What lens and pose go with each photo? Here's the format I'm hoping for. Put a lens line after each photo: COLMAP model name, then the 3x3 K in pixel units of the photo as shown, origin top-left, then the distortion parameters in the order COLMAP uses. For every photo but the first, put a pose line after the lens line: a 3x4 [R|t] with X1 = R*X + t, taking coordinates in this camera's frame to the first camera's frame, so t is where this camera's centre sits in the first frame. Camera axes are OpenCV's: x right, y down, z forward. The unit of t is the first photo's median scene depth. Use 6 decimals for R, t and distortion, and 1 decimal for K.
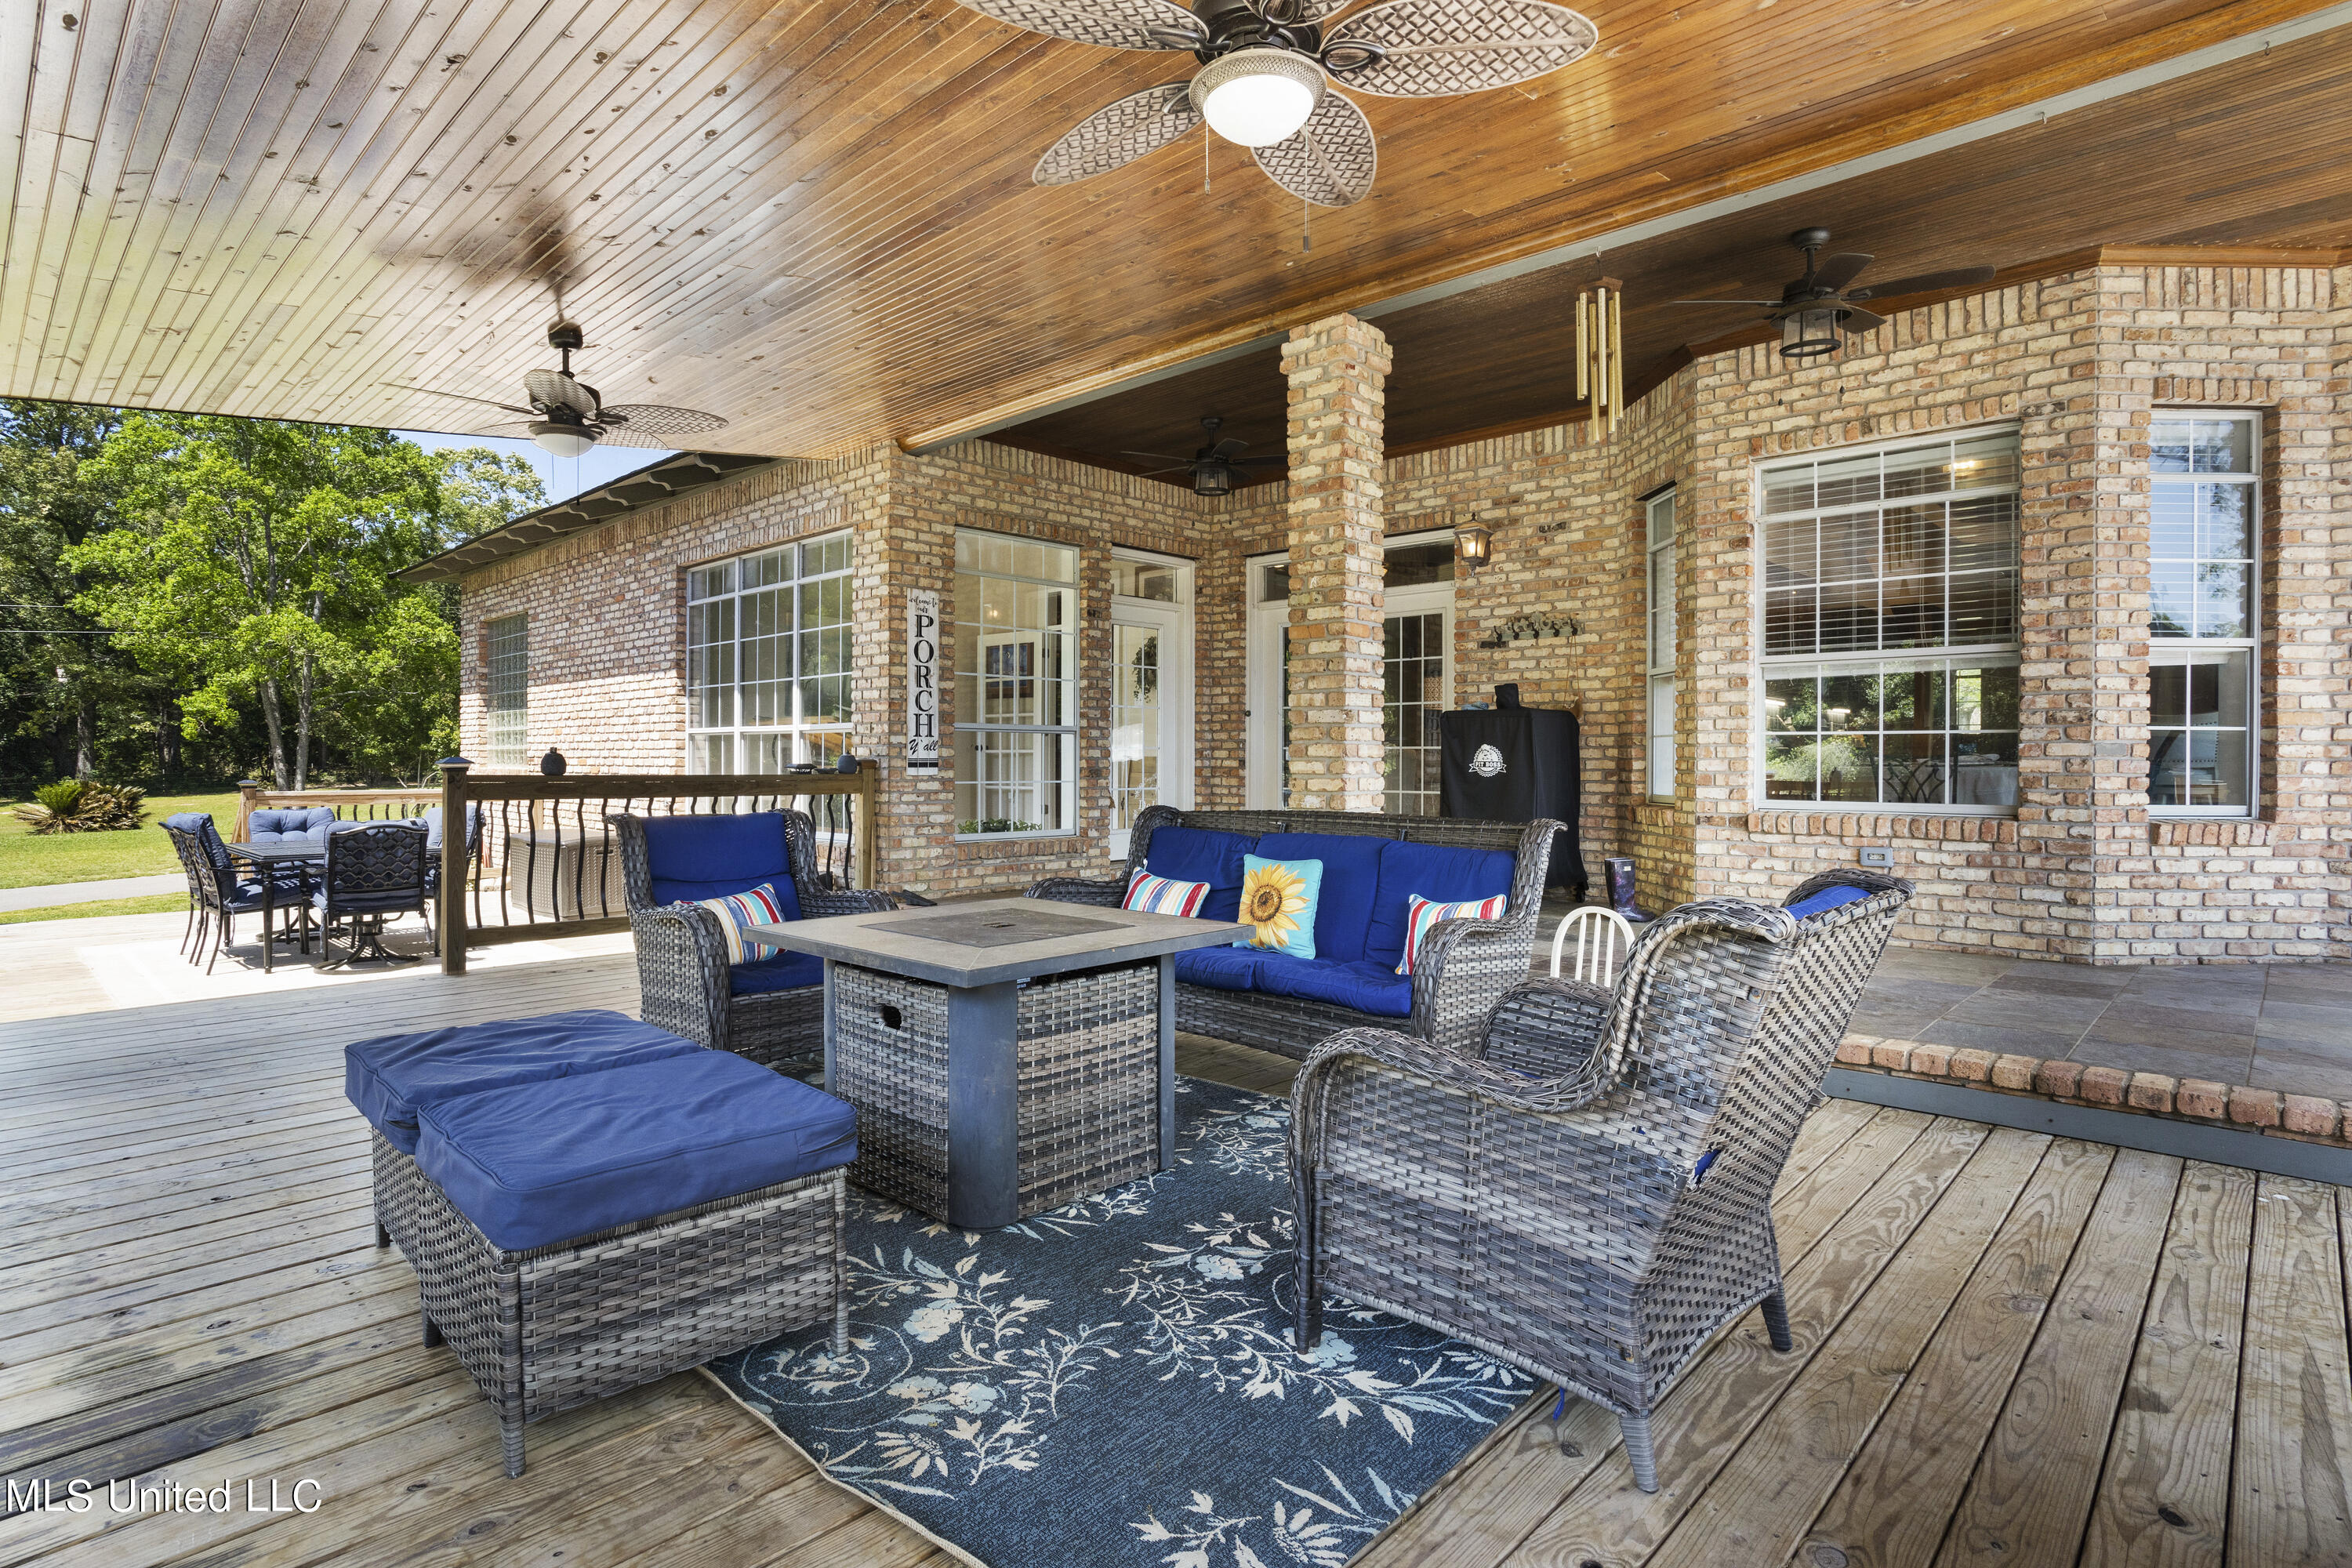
lens RADIAL K [[1194.9, 0, 1177.7], [0, 1194.9, 770.7], [0, 0, 1]] dist [-0.003795, -0.002414]
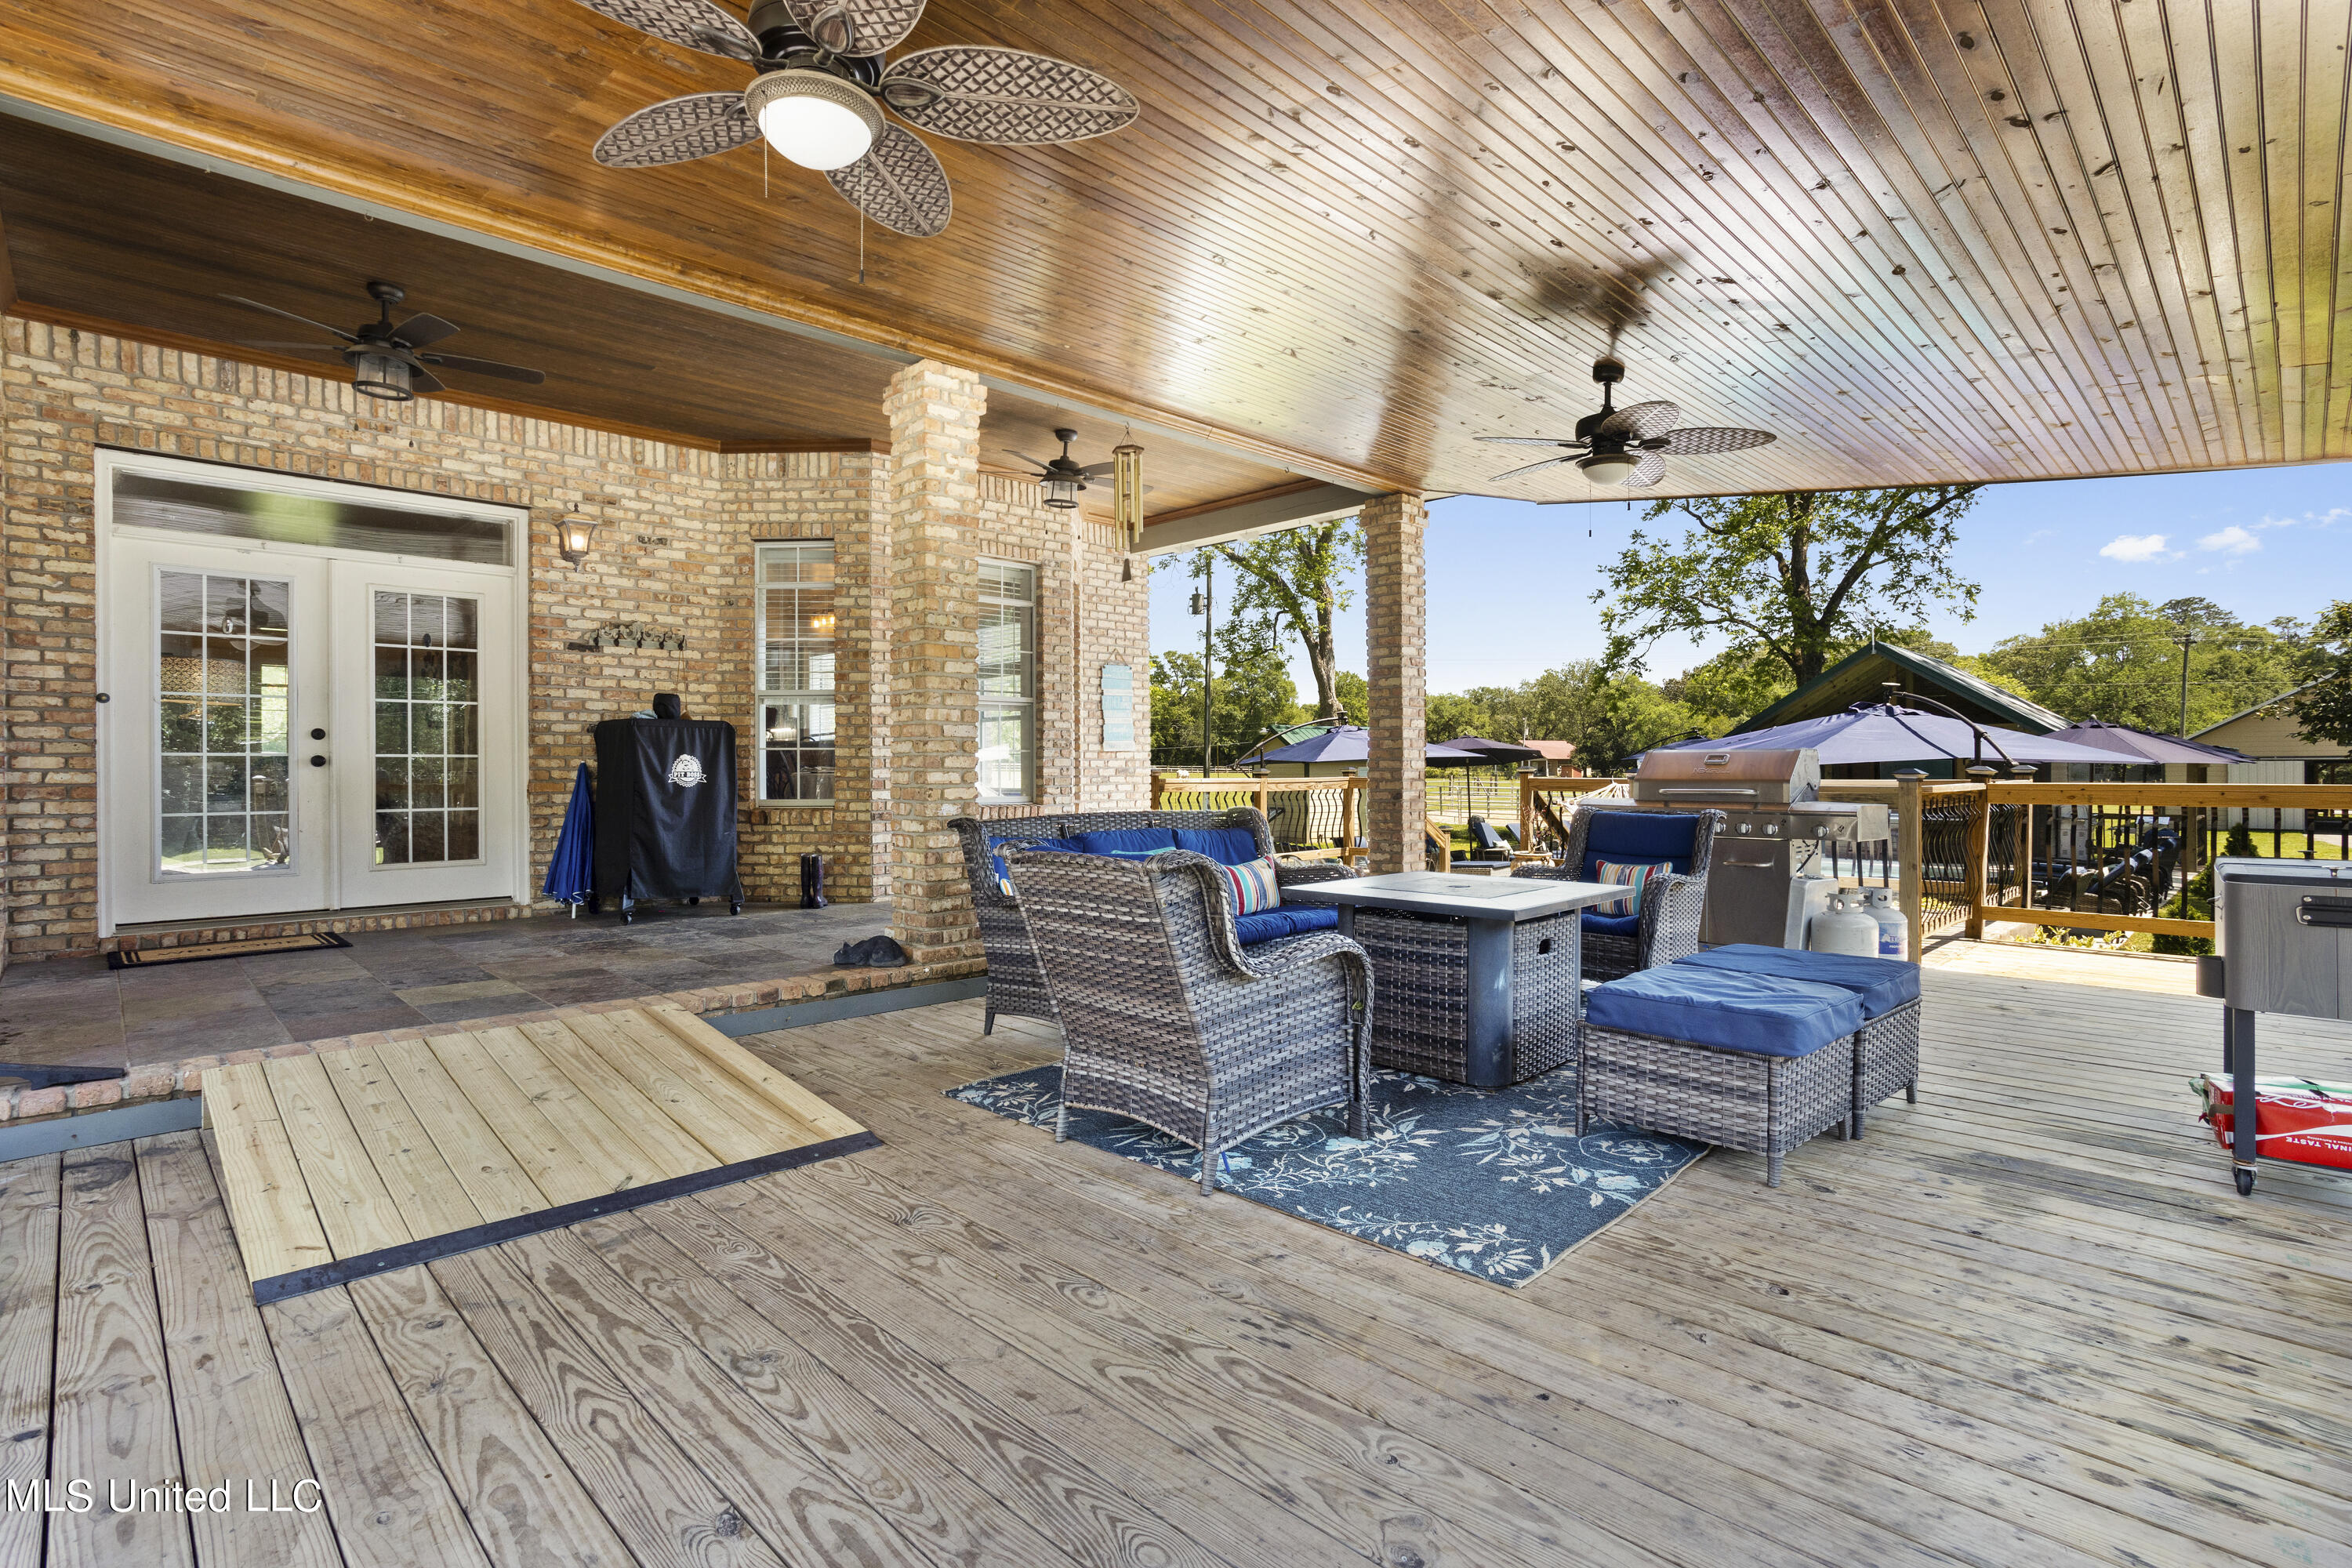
lens RADIAL K [[1104.2, 0, 1176.3], [0, 1104.2, 771.3], [0, 0, 1]] dist [-0.020764, 0.001361]
pose [[0.037853, -0.008691, 0.999246, -0.723015], [0.012827, 0.999884, 0.008210, -0.011975], [-0.999201, 0.012507, 0.037960, 0.630473]]
